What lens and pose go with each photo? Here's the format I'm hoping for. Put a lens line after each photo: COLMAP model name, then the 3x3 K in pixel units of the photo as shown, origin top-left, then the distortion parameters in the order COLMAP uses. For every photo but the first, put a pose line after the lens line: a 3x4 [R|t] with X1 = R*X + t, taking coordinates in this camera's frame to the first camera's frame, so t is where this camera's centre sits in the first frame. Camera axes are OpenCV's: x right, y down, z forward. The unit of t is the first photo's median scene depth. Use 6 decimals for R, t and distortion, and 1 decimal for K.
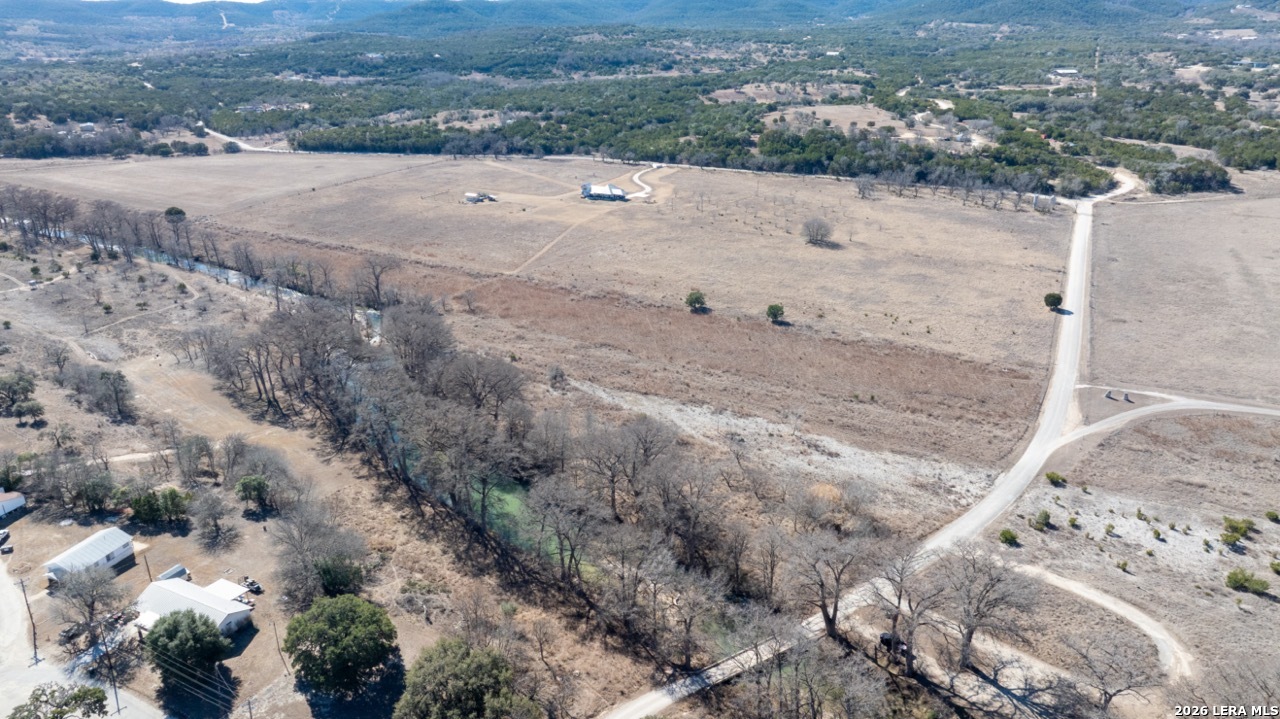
lens RADIAL K [[896.0, 0, 645.2], [0, 896.0, 360.7], [0, 0, 1]] dist [-0.036968, 0.032227]
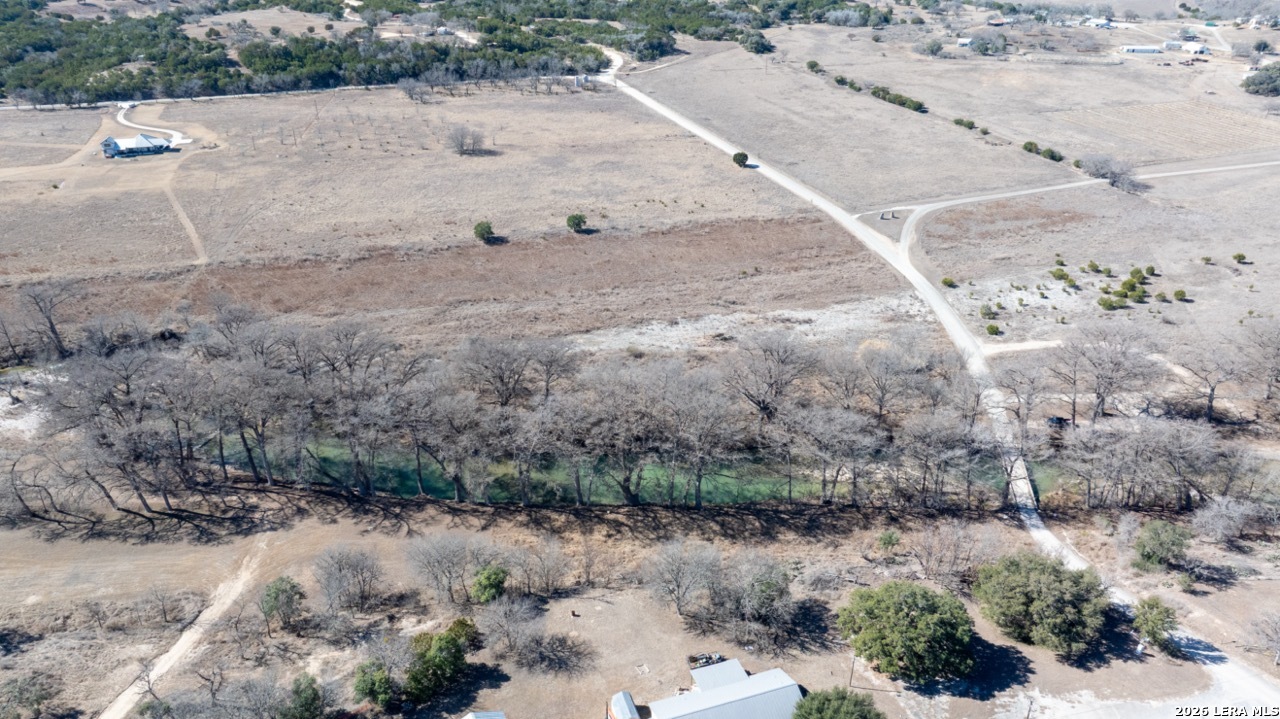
lens RADIAL K [[896.0, 0, 646.3], [0, 896.0, 359.2], [0, 0, 1]] dist [-0.036968, 0.032227]
pose [[0.702427, -0.324595, 0.633431, -0.360011], [0.257350, 0.945571, 0.199166, -0.067701], [-0.663602, 0.023114, 0.747729, 0.178401]]
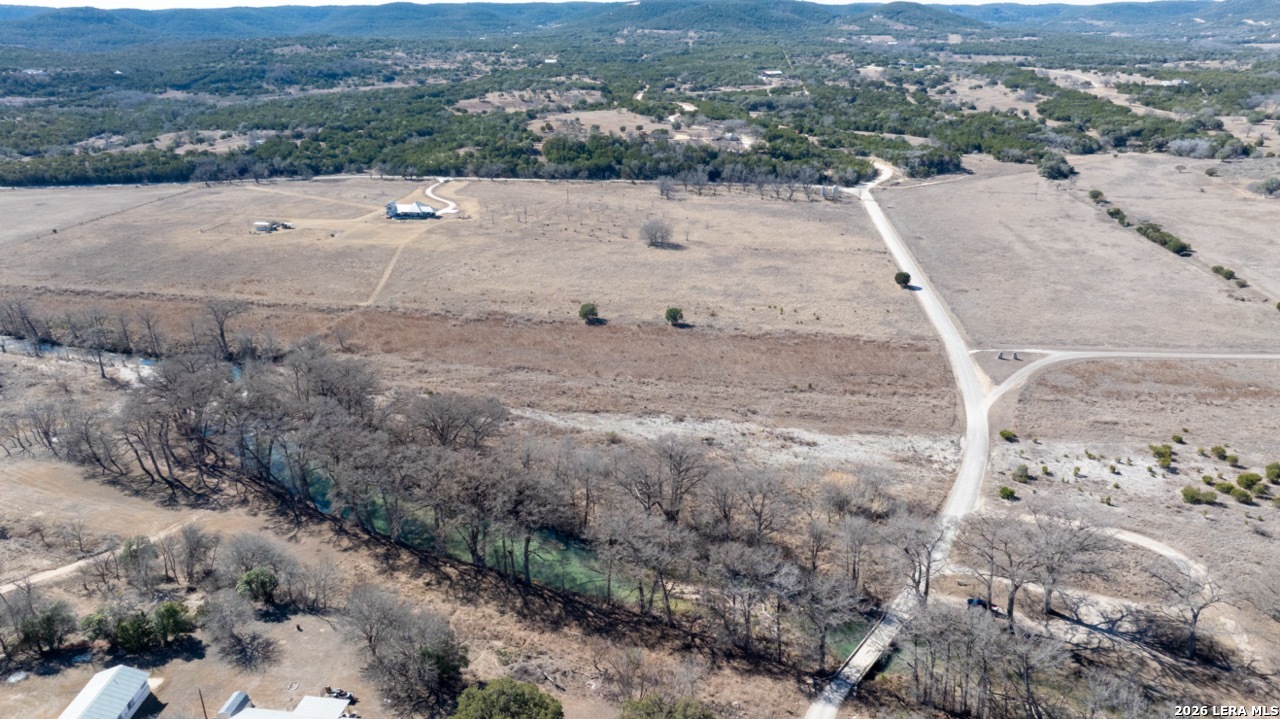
lens RADIAL K [[896.0, 0, 645.0], [0, 896.0, 362.2], [0, 0, 1]] dist [-0.036968, 0.032227]
pose [[0.943328, -0.119813, 0.309479, -0.158516], [0.122065, 0.992448, 0.012150, -0.014242], [-0.308598, 0.026315, 0.950829, 0.041610]]
